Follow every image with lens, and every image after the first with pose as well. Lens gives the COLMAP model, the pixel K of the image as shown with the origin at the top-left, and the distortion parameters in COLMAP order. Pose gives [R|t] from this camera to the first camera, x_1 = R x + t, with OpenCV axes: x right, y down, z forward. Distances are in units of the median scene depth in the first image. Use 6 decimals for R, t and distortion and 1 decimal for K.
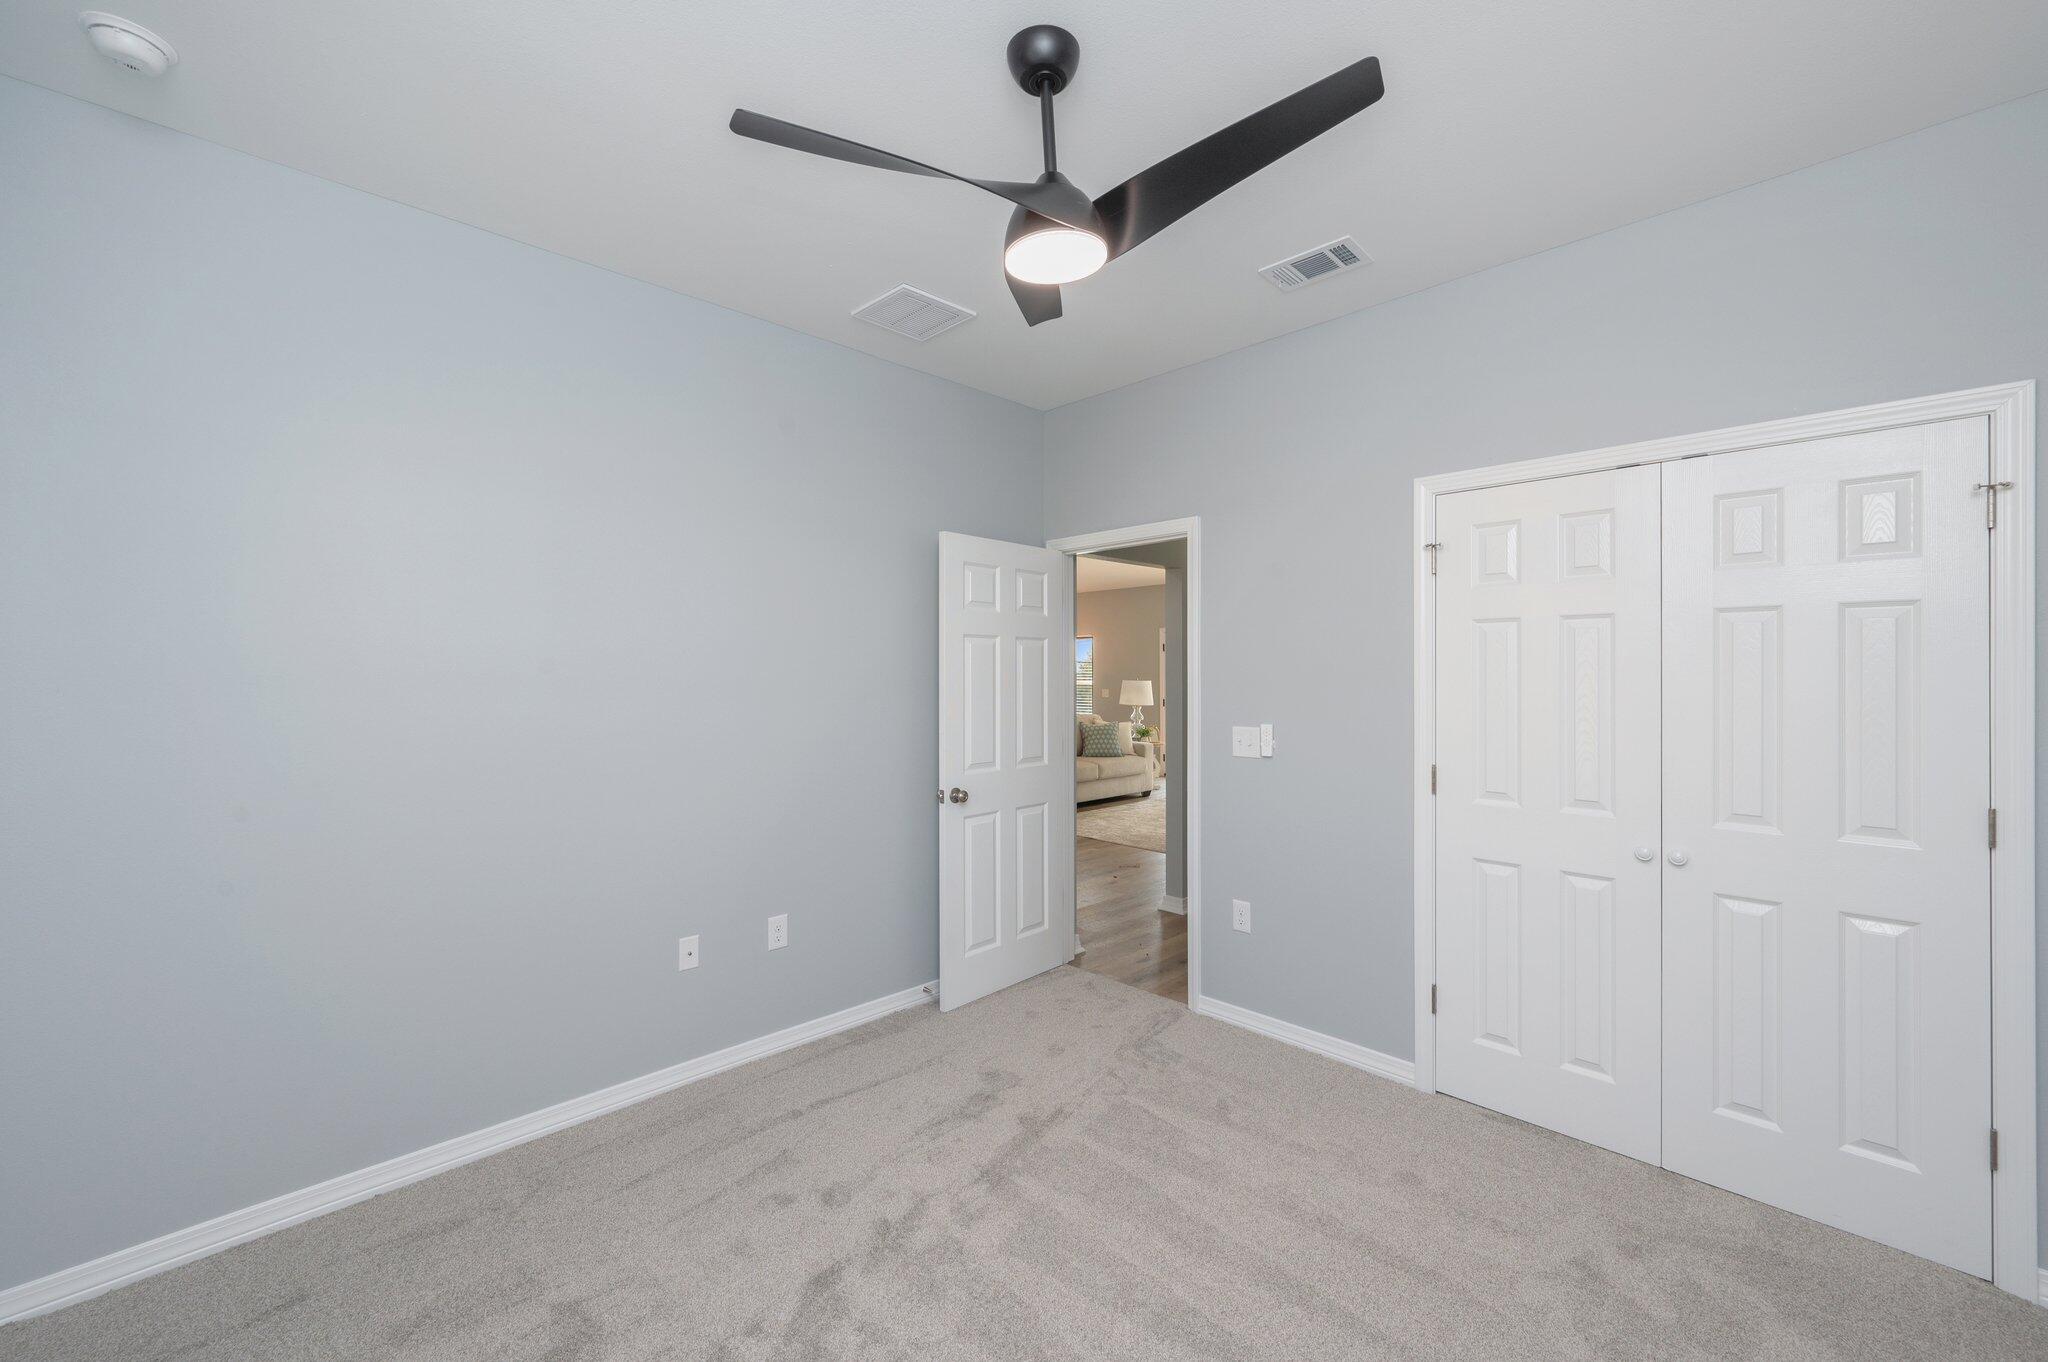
lens RADIAL K [[820.6, 0, 1016.2], [0, 820.6, 672.8], [0, 0, 1]] dist [0.000903, 0.000217]
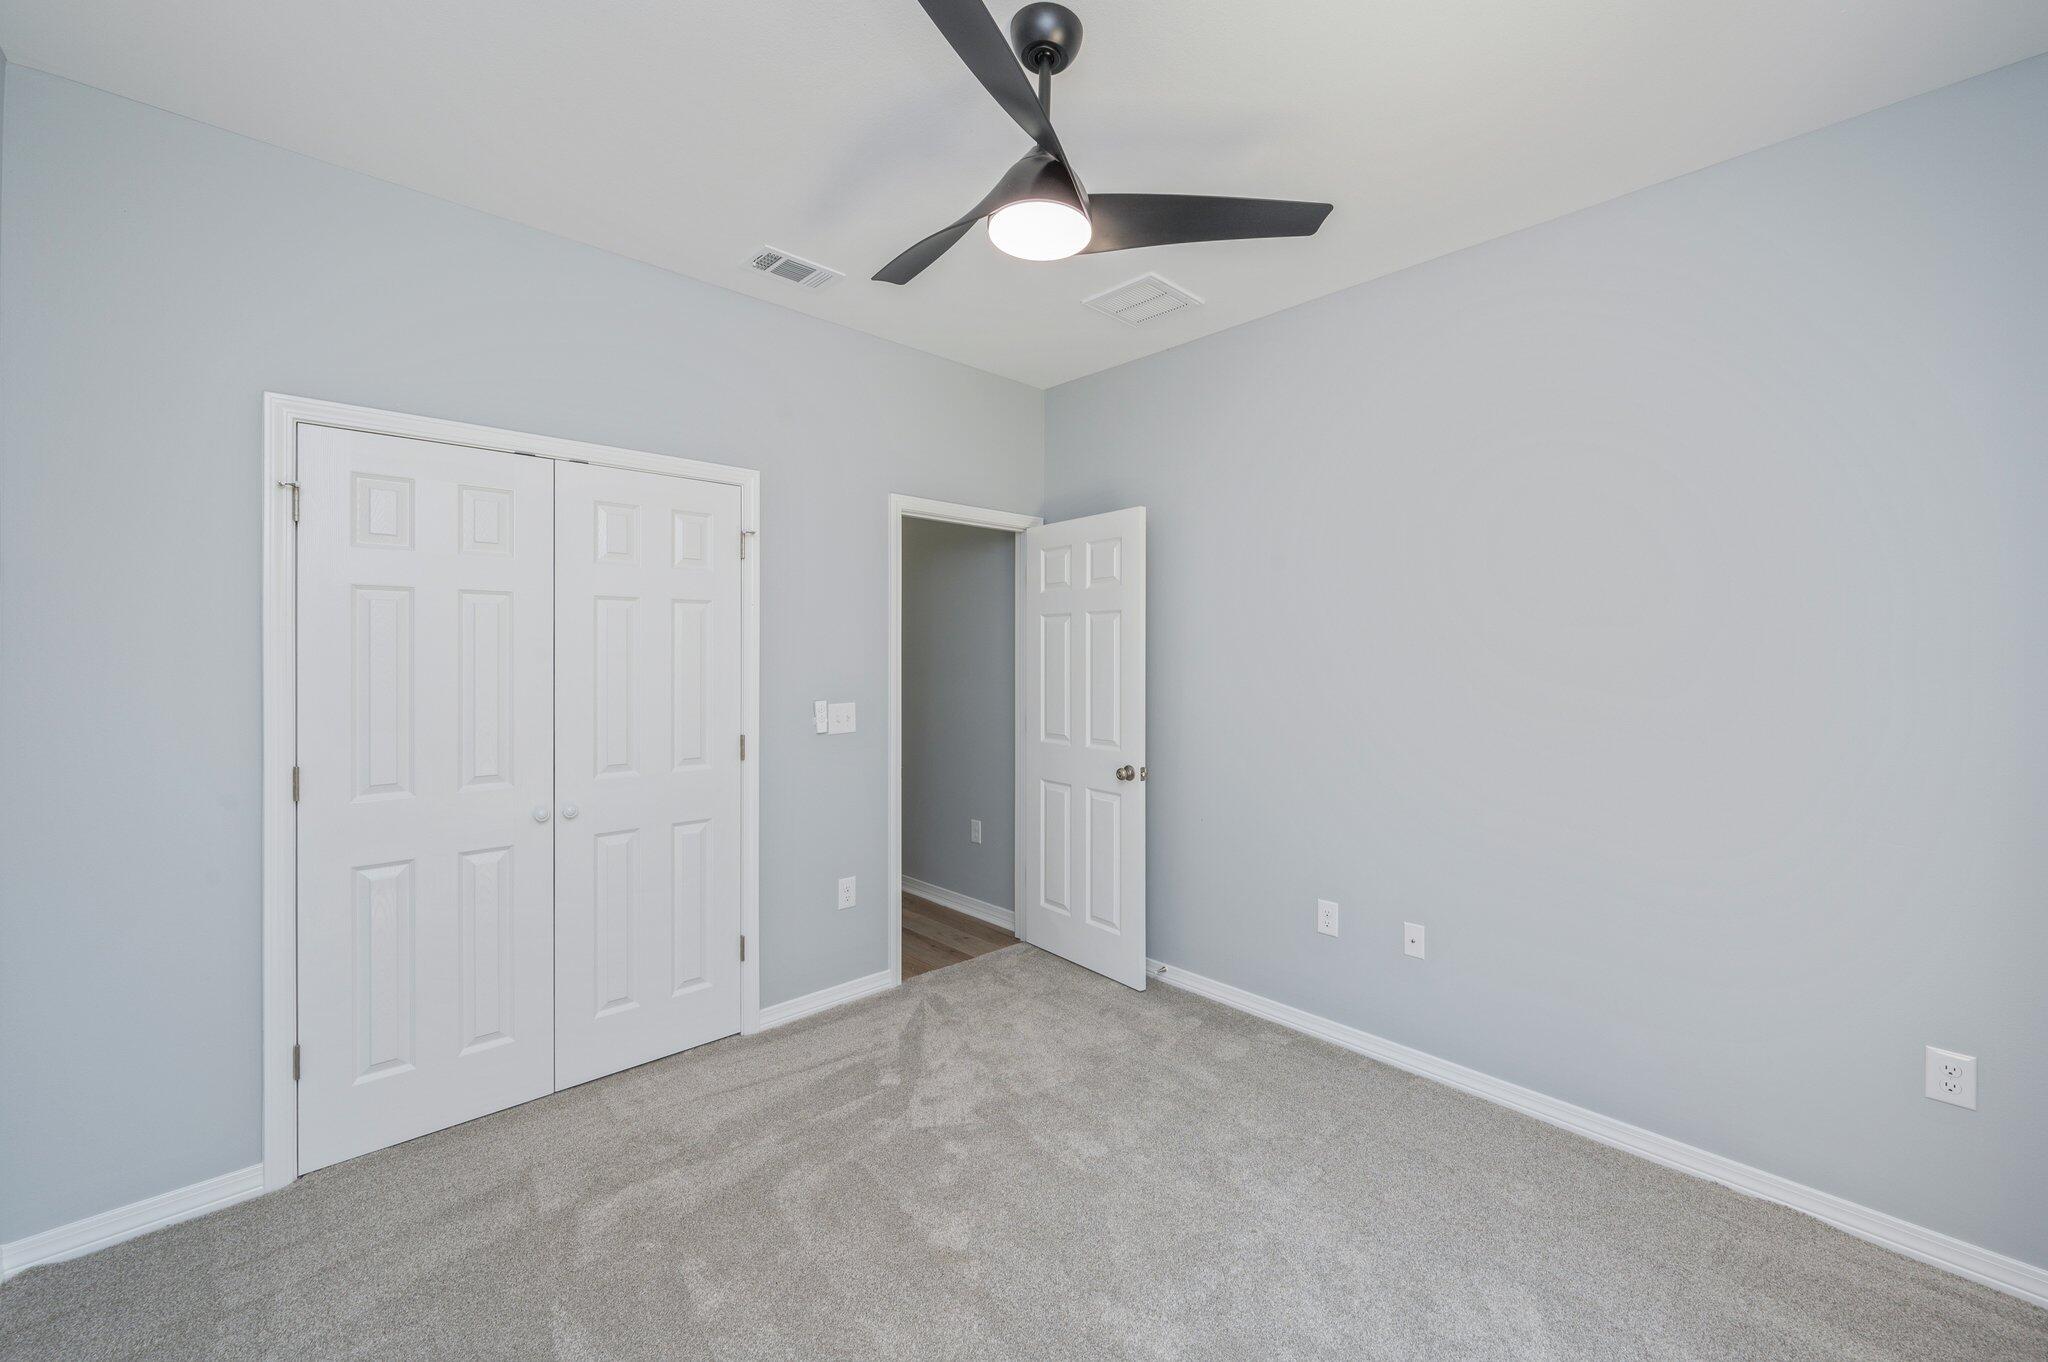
lens RADIAL K [[828.7, 0, 1027.9], [0, 828.7, 651.3], [0, 0, 1]] dist [-0.000793, -0.000122]
pose [[0.012809, 0.002019, 0.999916, -0.290201], [-0.005409, 0.999983, -0.001950, 0.001932], [-0.999903, -0.005383, 0.012820, 0.304903]]
